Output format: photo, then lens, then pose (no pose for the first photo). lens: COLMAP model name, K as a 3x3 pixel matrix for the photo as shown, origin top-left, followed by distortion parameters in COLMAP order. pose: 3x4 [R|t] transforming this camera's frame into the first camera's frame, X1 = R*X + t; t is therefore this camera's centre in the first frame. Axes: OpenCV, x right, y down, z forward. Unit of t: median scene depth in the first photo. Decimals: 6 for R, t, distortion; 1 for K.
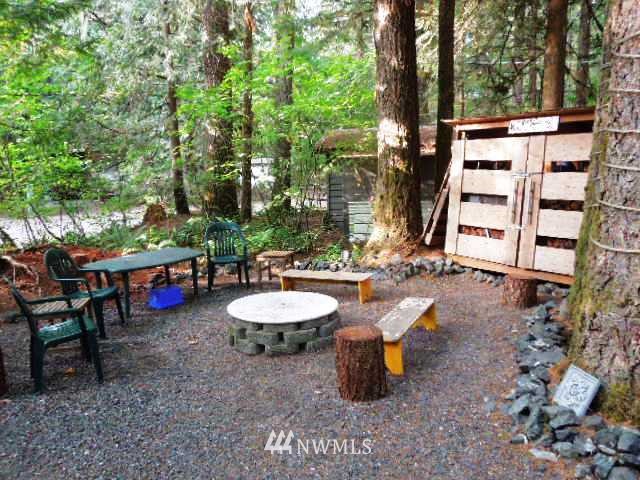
lens RADIAL K [[469.3, 0, 320.0], [0, 469.3, 240.0], [0, 0, 1]] dist [0.001419, 0.000861]
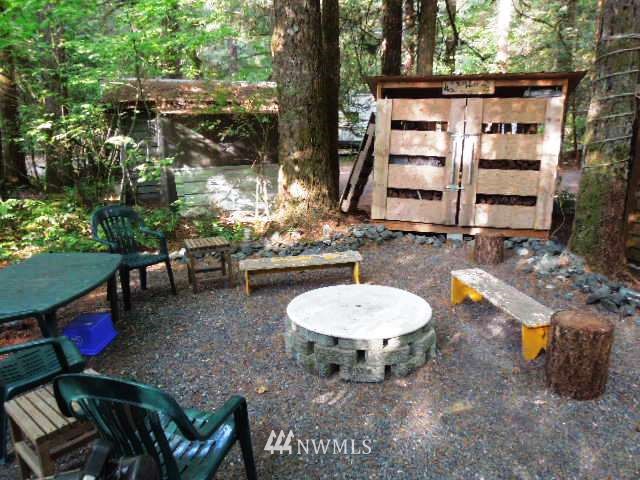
lens RADIAL K [[469.3, 0, 320.0], [0, 469.3, 240.0], [0, 0, 1]] dist [0.001419, 0.000861]
pose [[0.806454, -0.119137, 0.579170, -0.433458], [0.074269, 0.992144, 0.100673, -0.038567], [-0.586614, -0.038174, 0.808967, 0.332190]]
